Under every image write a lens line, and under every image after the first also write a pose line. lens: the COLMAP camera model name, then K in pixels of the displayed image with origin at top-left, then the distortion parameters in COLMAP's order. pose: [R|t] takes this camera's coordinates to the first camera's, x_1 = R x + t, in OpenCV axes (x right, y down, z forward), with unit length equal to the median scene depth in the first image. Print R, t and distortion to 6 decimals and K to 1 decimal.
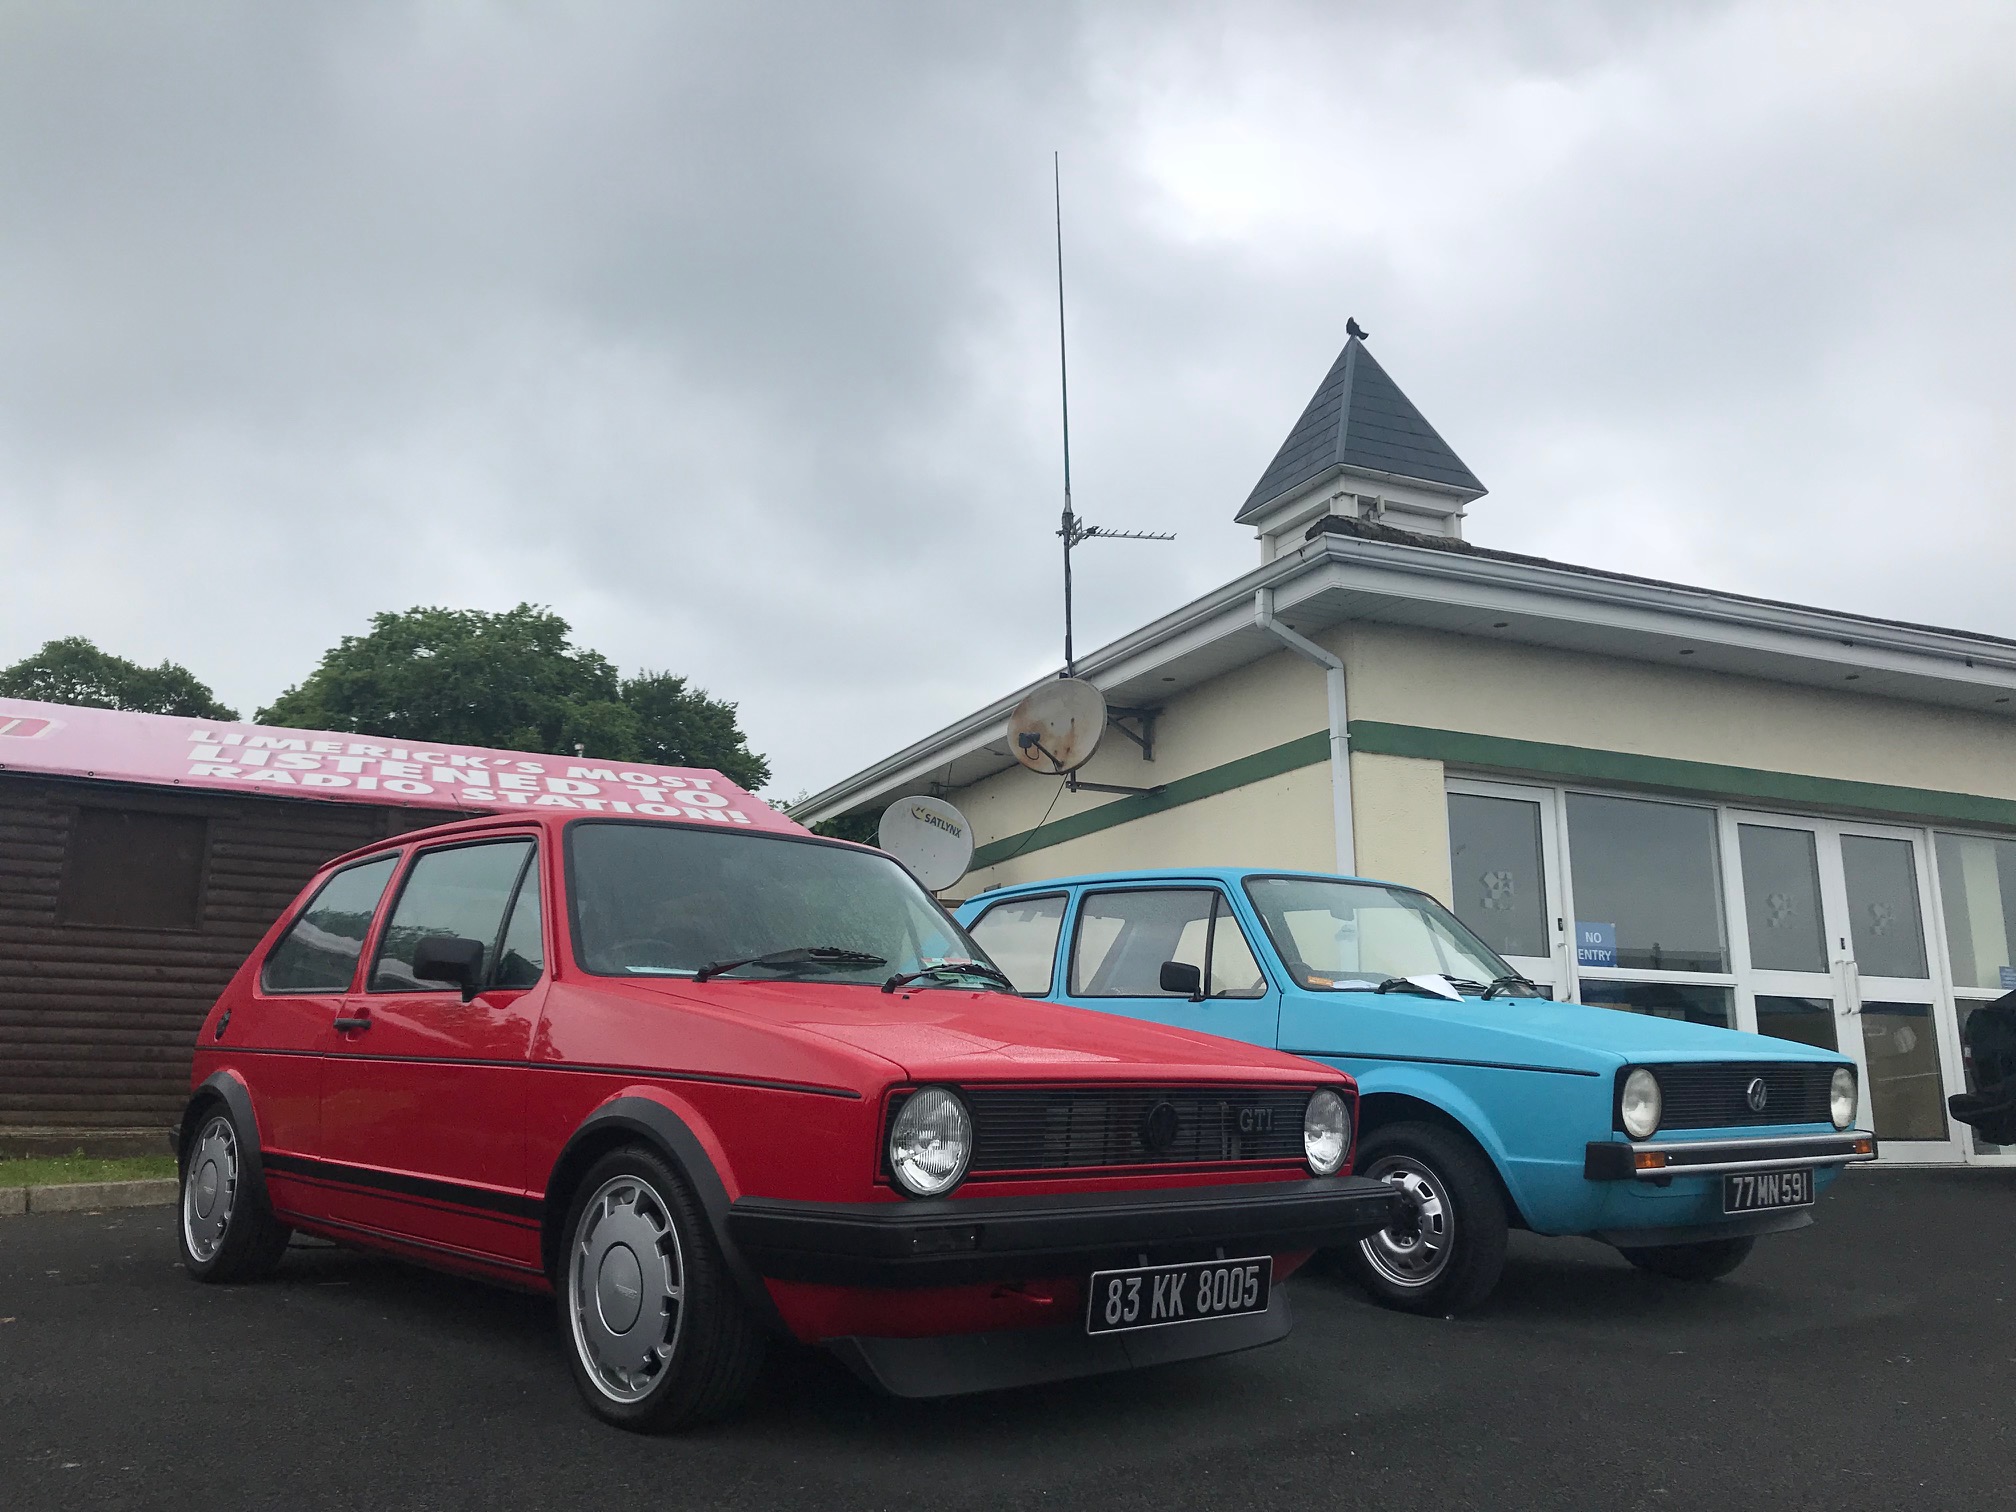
lens RADIAL K [[1636.4, 0, 984.0], [0, 1636.4, 744.7], [0, 0, 1]] dist [0.029768, -0.021588]
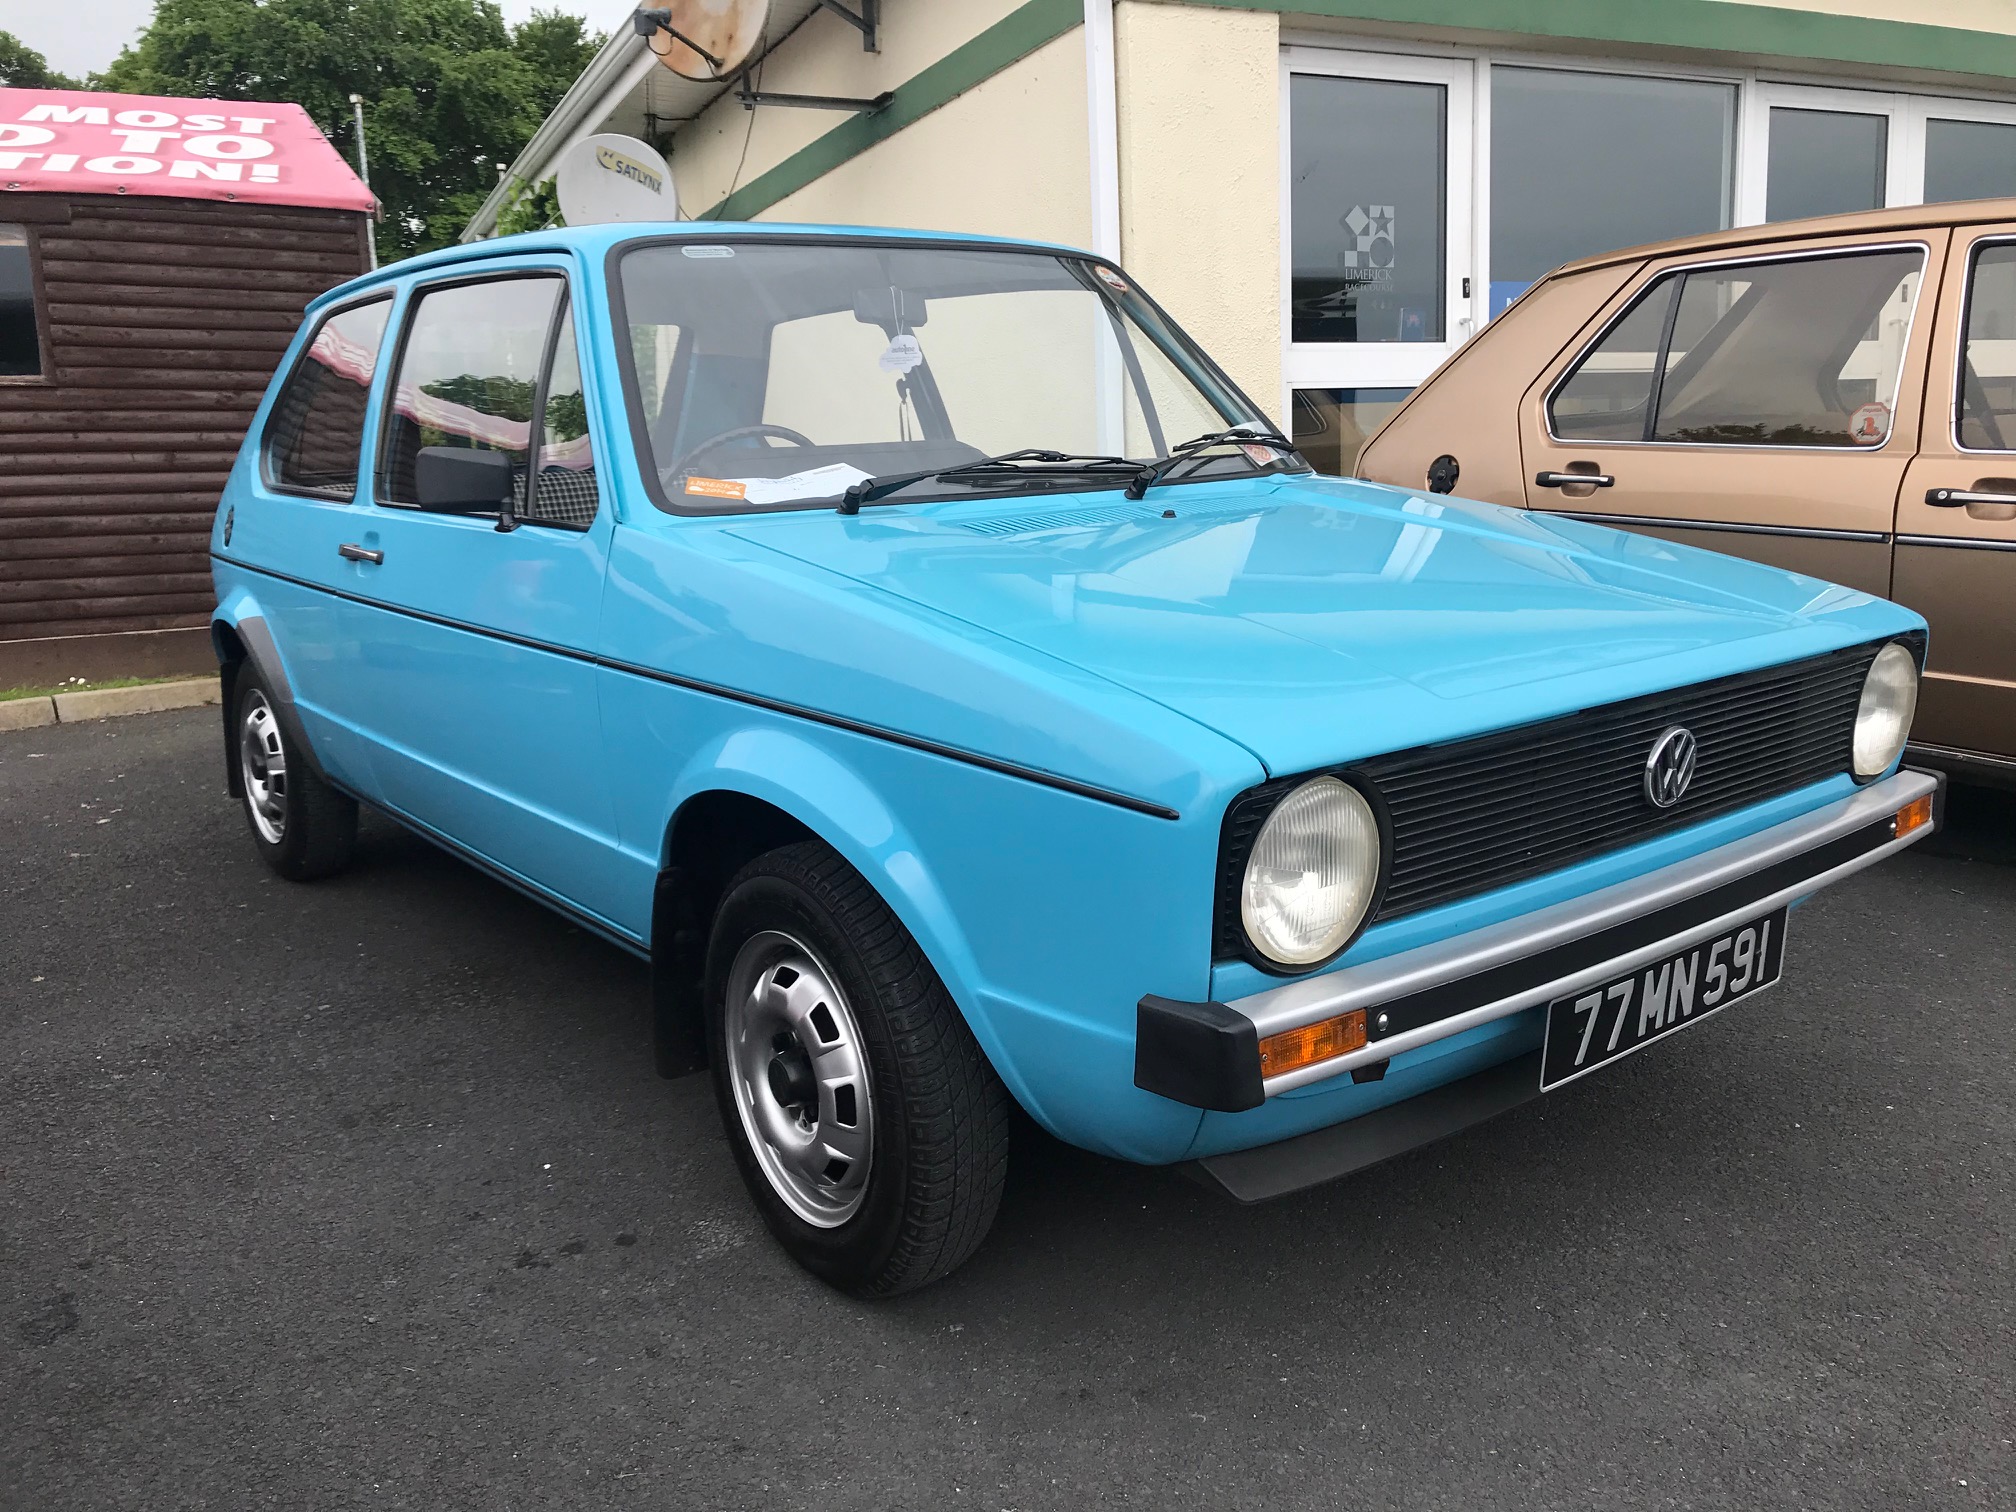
lens RADIAL K [[1636.4, 0, 988.9], [0, 1636.4, 727.7], [0, 0, 1]] dist [0.029768, -0.021588]
pose [[0.999032, -0.041502, -0.014607, 0.247416], [0.043977, 0.931892, 0.360061, 0.044724], [-0.001331, -0.360355, 0.932814, 0.503846]]
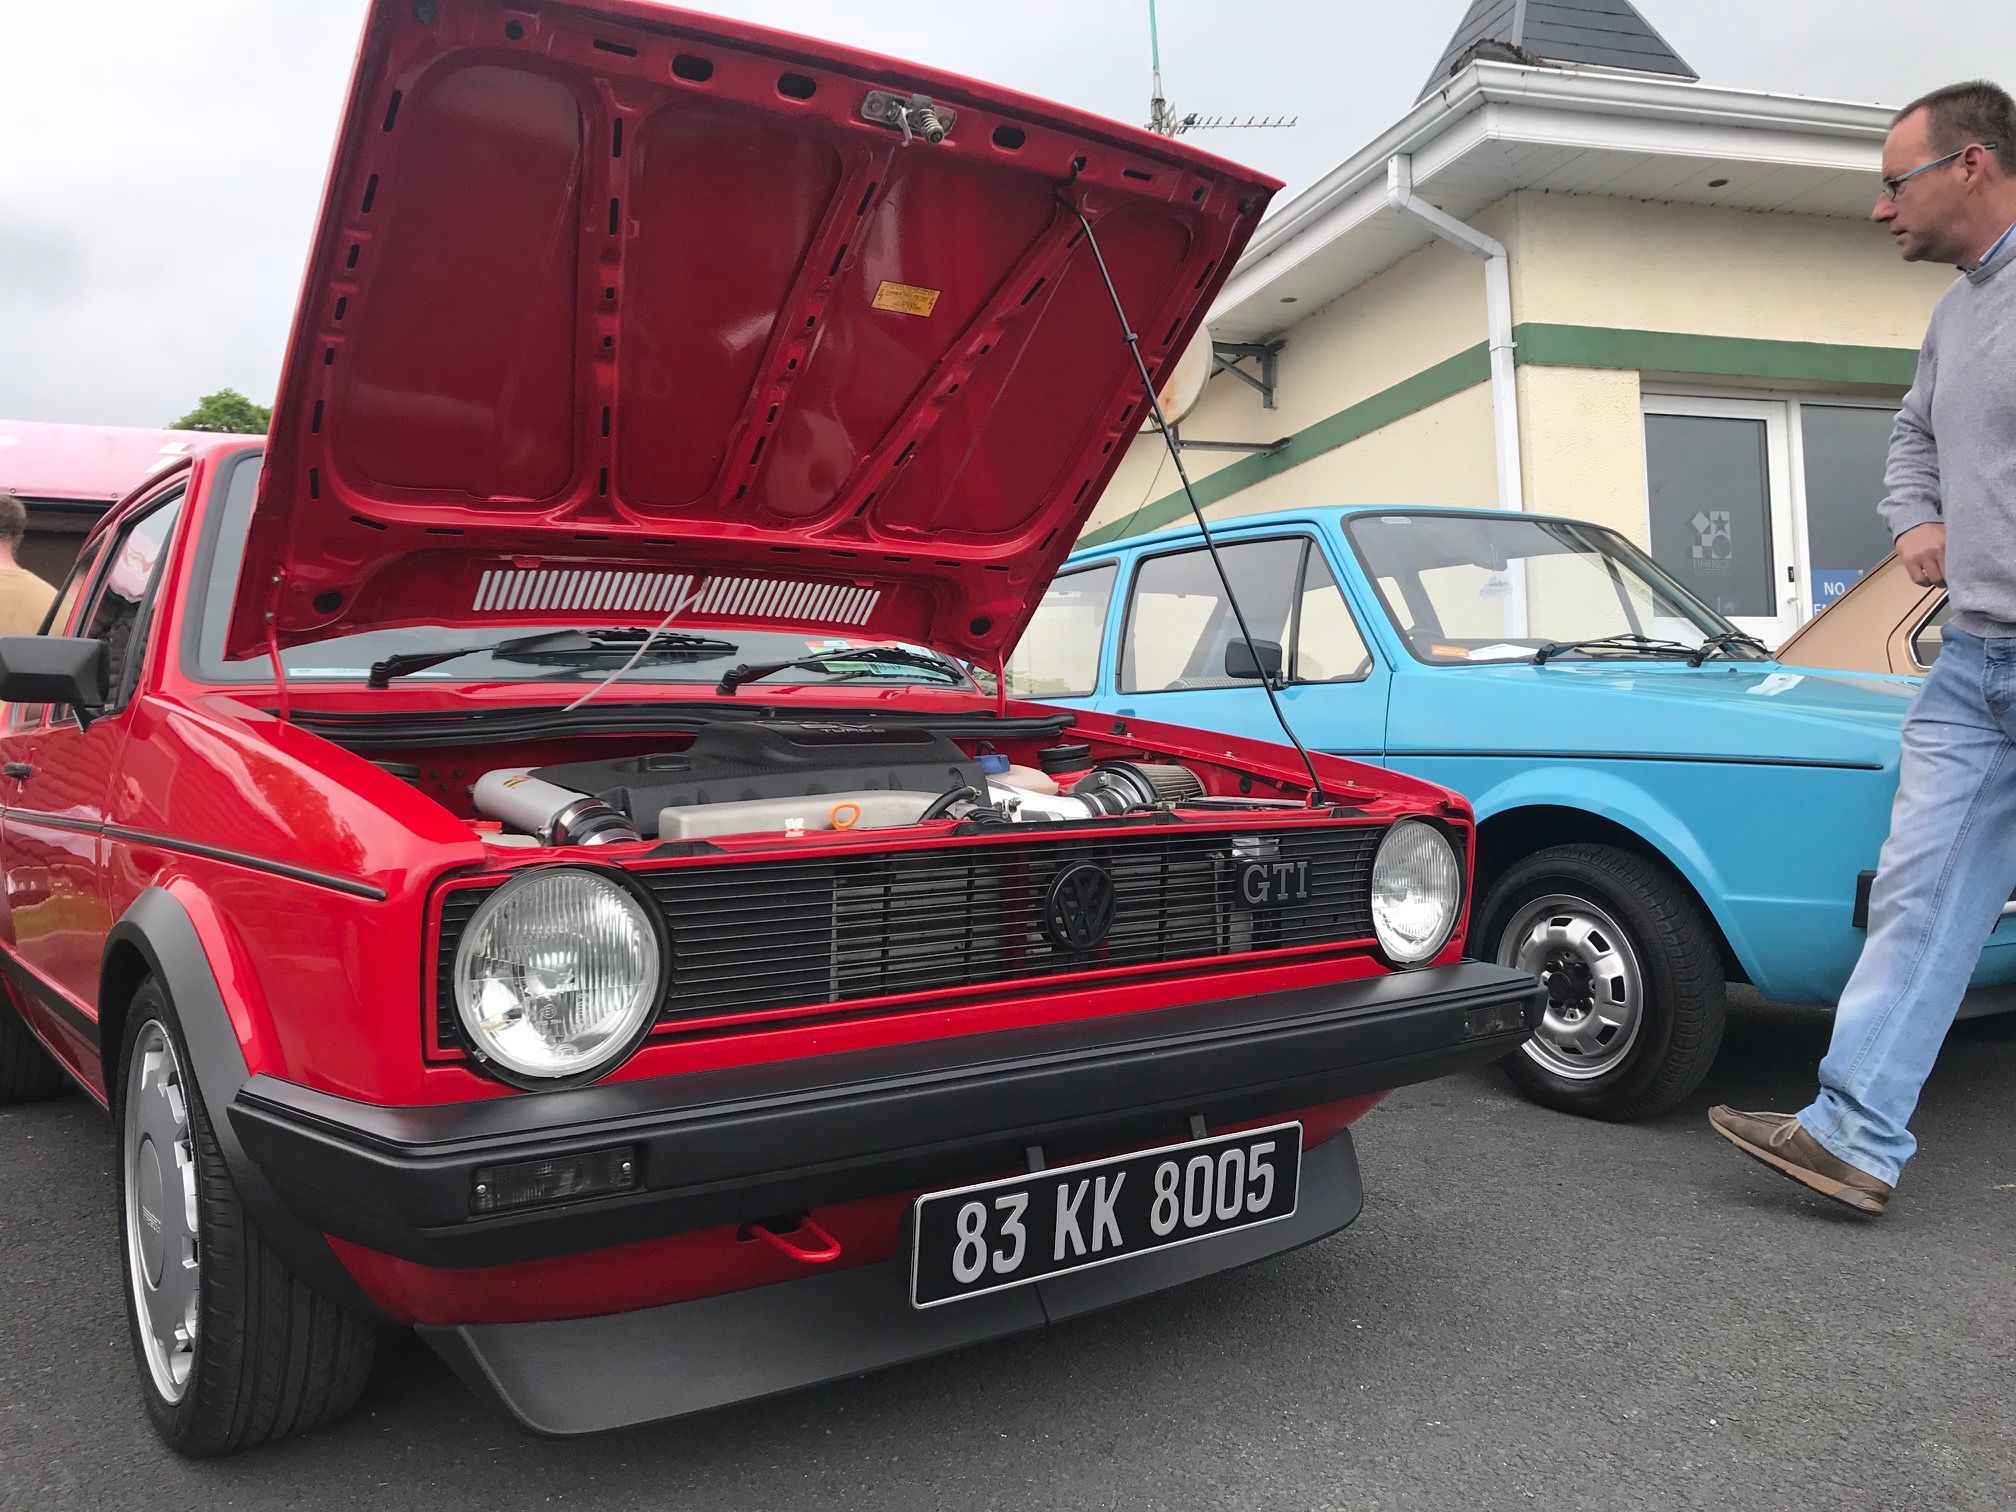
lens RADIAL K [[1636.4, 0, 1002.5], [0, 1636.4, 747.6], [0, 0, 1]] dist [0.029768, -0.021588]
pose [[0.993686, -0.045555, -0.102535, 0.074284], [0.062851, 0.983028, 0.172355, 0.045168], [0.092943, -0.177711, 0.979684, 0.251635]]
